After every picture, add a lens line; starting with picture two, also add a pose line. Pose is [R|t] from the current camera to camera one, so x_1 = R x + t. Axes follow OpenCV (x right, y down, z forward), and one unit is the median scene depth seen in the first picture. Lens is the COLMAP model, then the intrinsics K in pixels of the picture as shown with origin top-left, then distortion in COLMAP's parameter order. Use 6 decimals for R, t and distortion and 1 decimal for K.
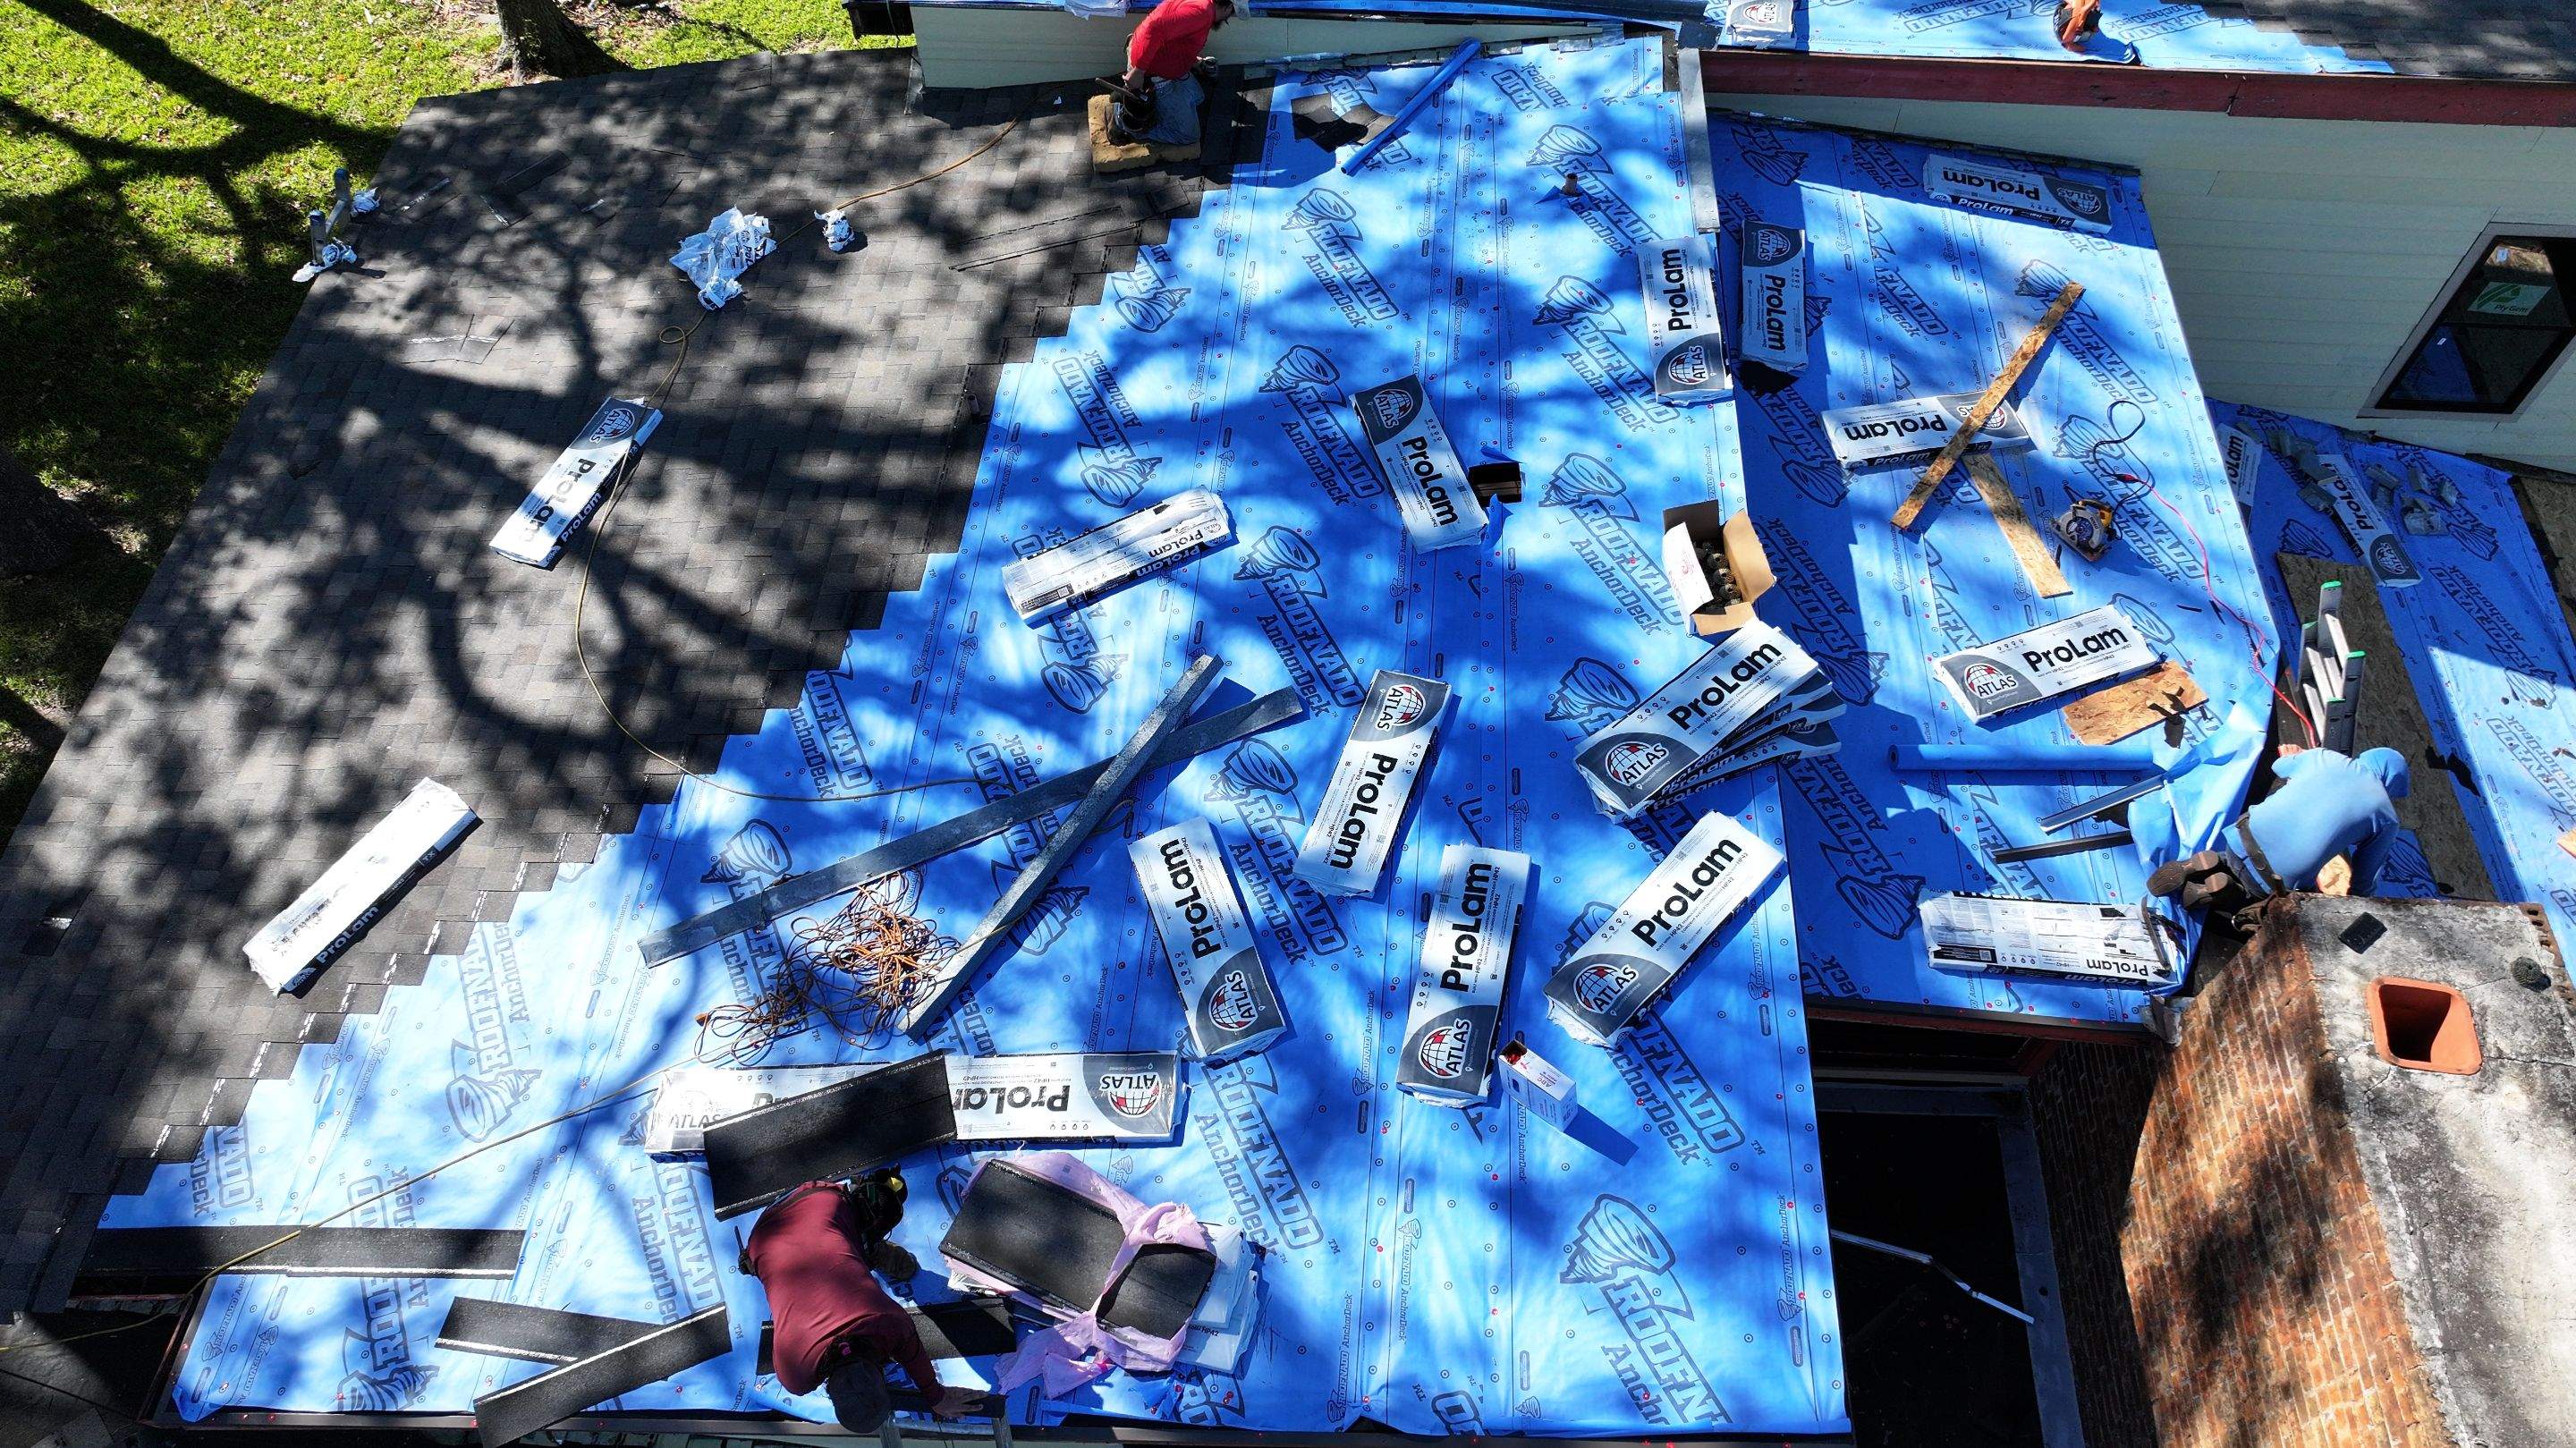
lens RADIAL K [[1796.5, 0, 1300.2], [0, 1796.5, 738.3], [0, 0, 1]] dist [-0.002281, 0.020653]
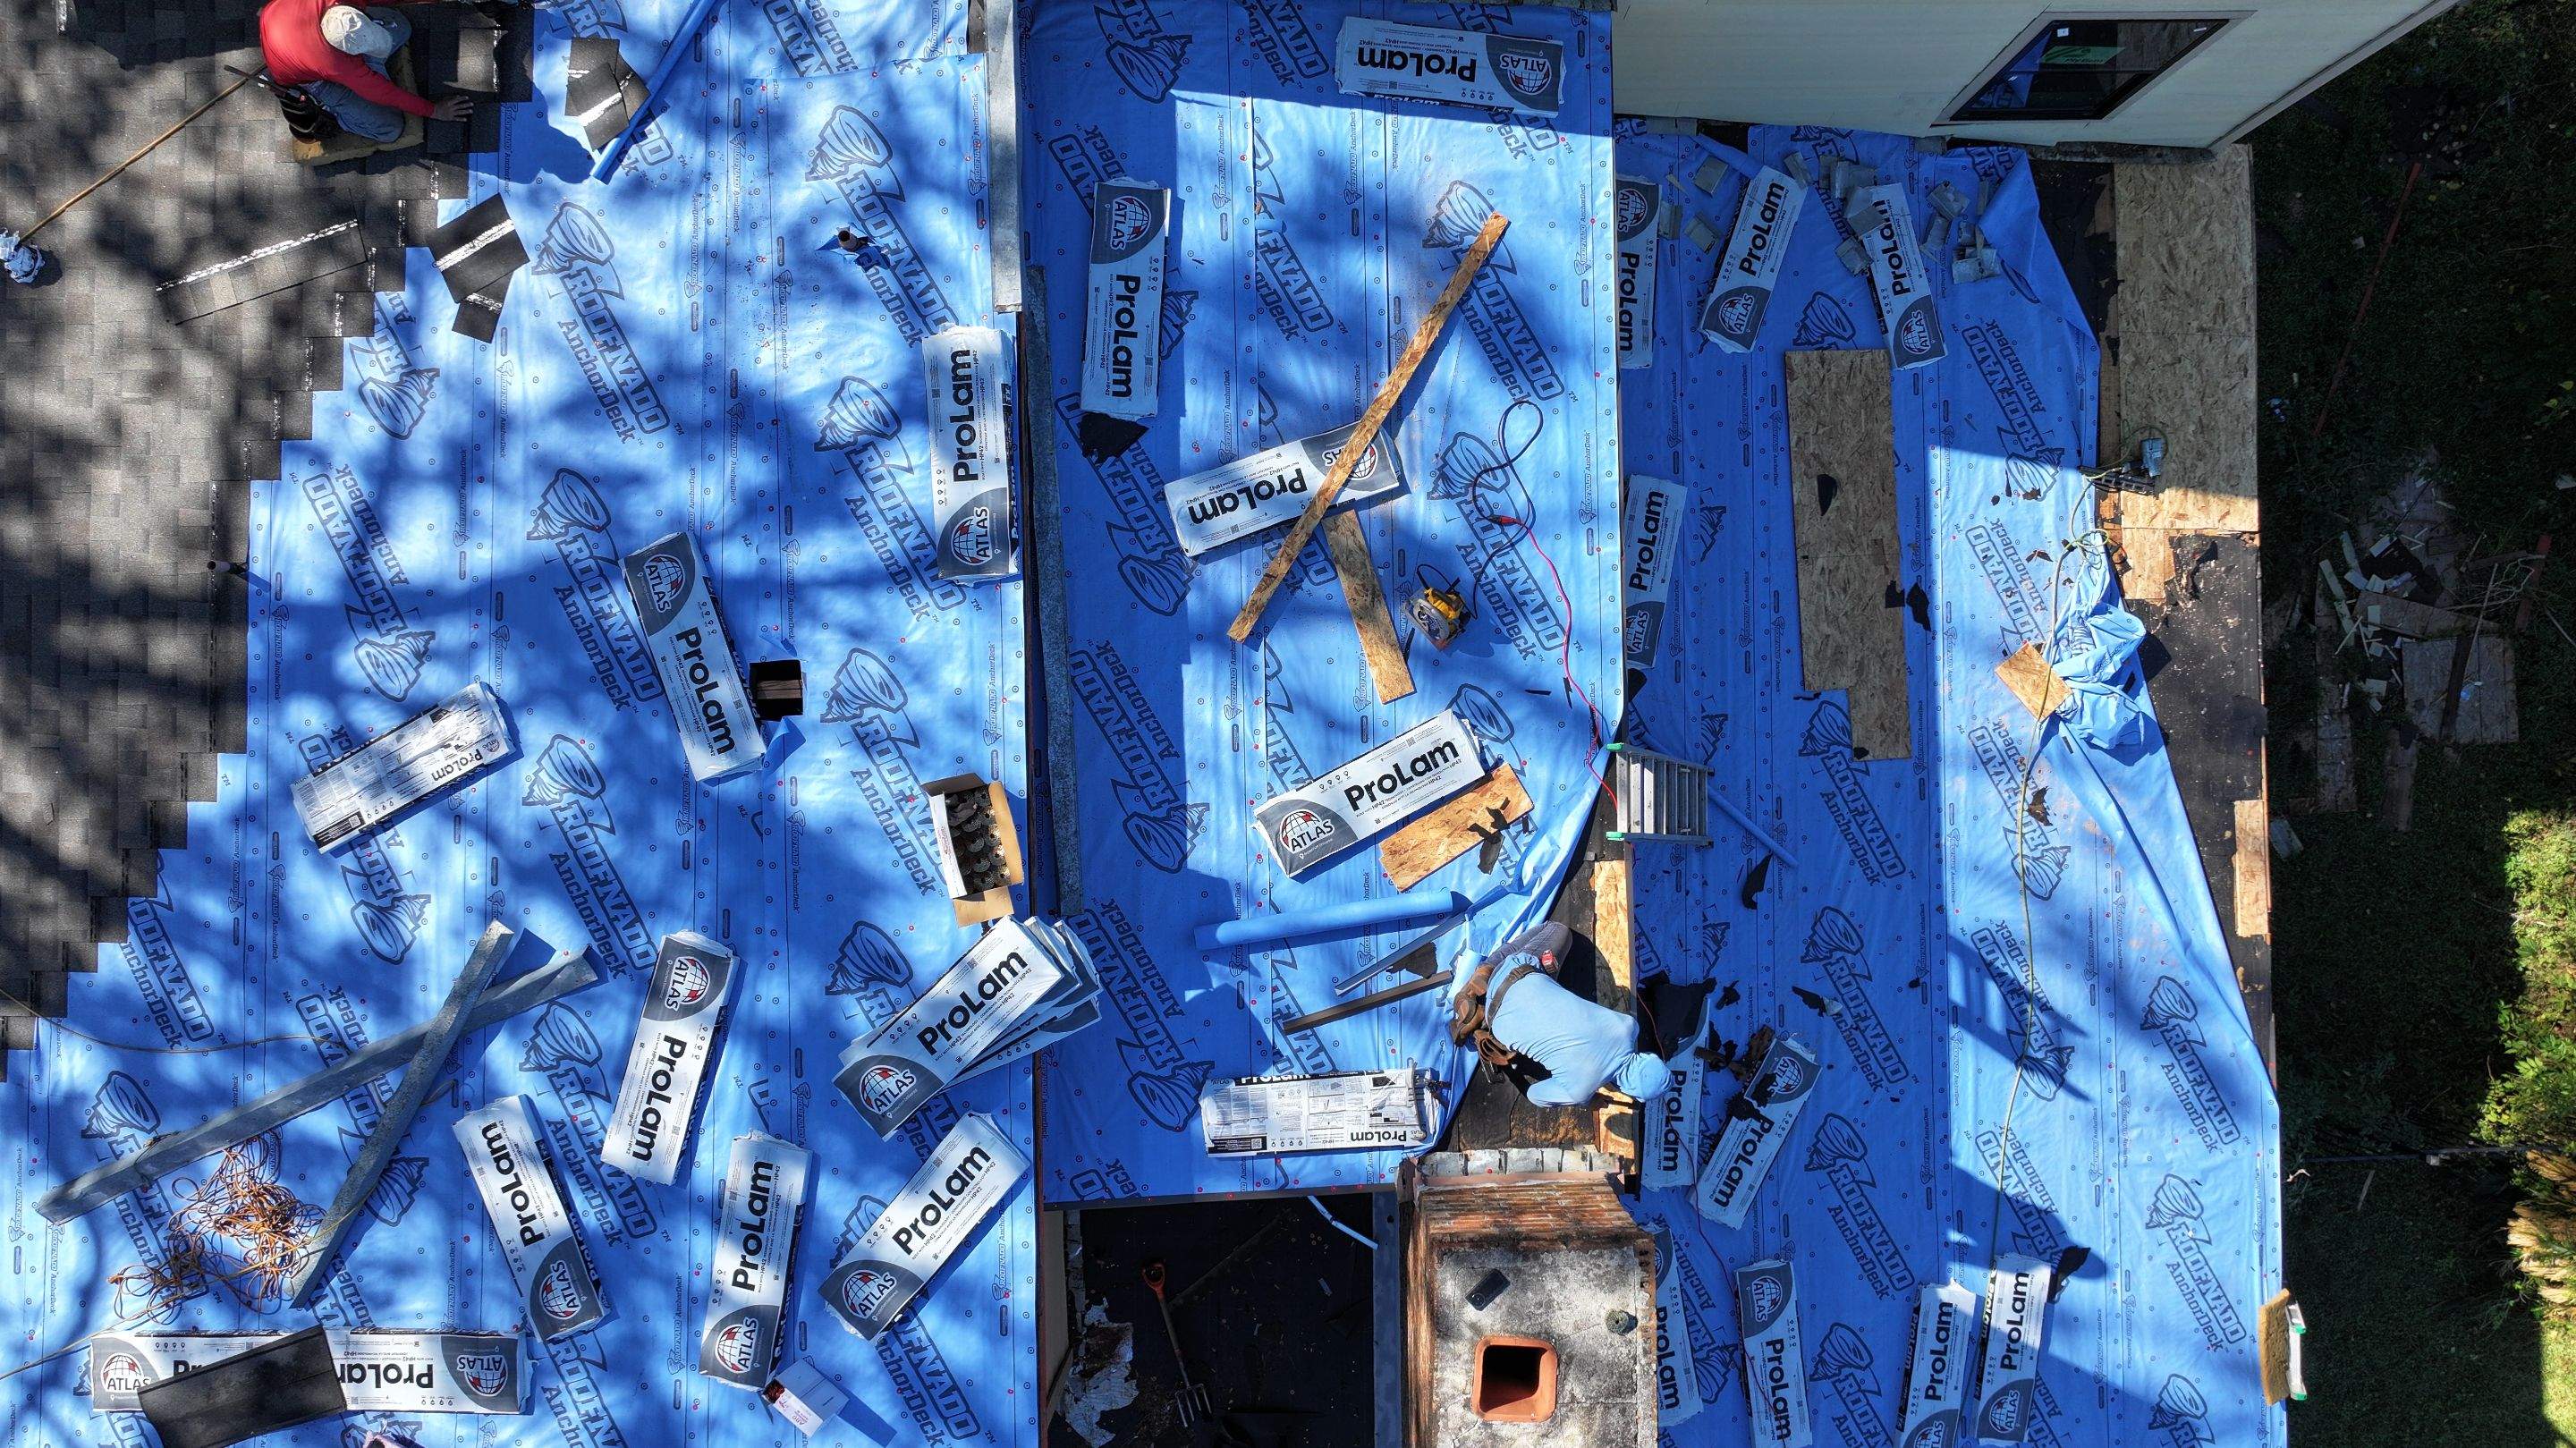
lens RADIAL K [[1796.5, 0, 1268.8], [0, 1796.5, 728.6], [0, 0, 1]] dist [-0.002281, 0.020653]
pose [[0.997379, -0.072305, -0.002795, 0.368277], [0.062642, 0.843468, 0.533515, -0.613830], [-0.036218, -0.532292, 0.845786, 0.179986]]
